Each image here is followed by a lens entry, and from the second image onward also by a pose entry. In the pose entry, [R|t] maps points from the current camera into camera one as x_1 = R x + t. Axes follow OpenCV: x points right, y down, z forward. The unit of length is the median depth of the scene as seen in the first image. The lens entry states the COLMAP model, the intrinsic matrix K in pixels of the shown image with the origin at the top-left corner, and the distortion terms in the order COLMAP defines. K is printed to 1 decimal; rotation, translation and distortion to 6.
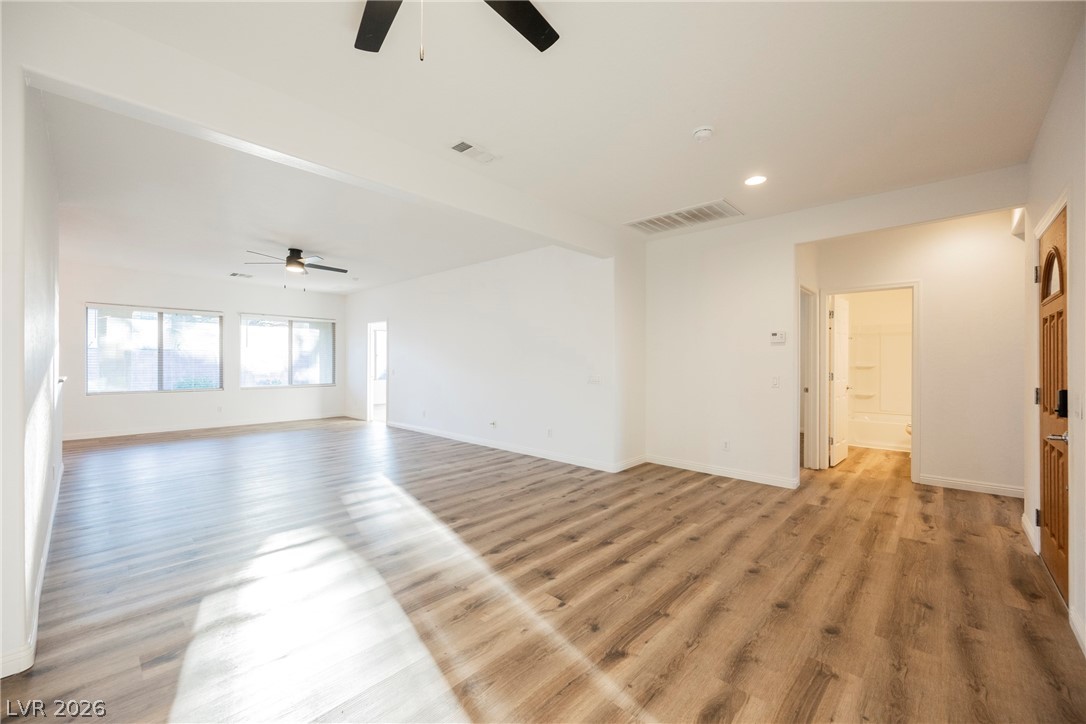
lens RADIAL K [[434.1, 0, 543.0], [0, 434.1, 362.0], [0, 0, 1]] dist [0.001276, 0.000056]
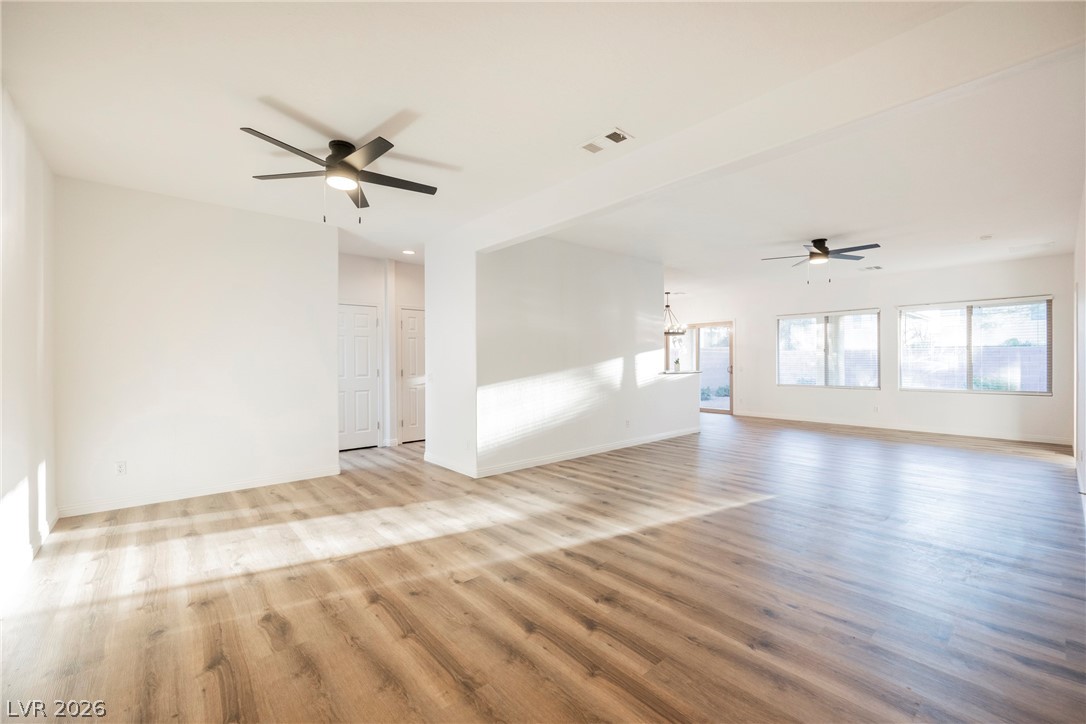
lens RADIAL K [[443.8, 0, 543.0], [0, 443.8, 362.0], [0, 0, 1]] dist [-0.001031, -0.000293]
pose [[-0.105750, 0.001660, -0.994391, 0.847357], [0.004056, 0.999991, 0.001238, -0.001045], [0.994385, -0.003903, -0.105755, 0.992558]]
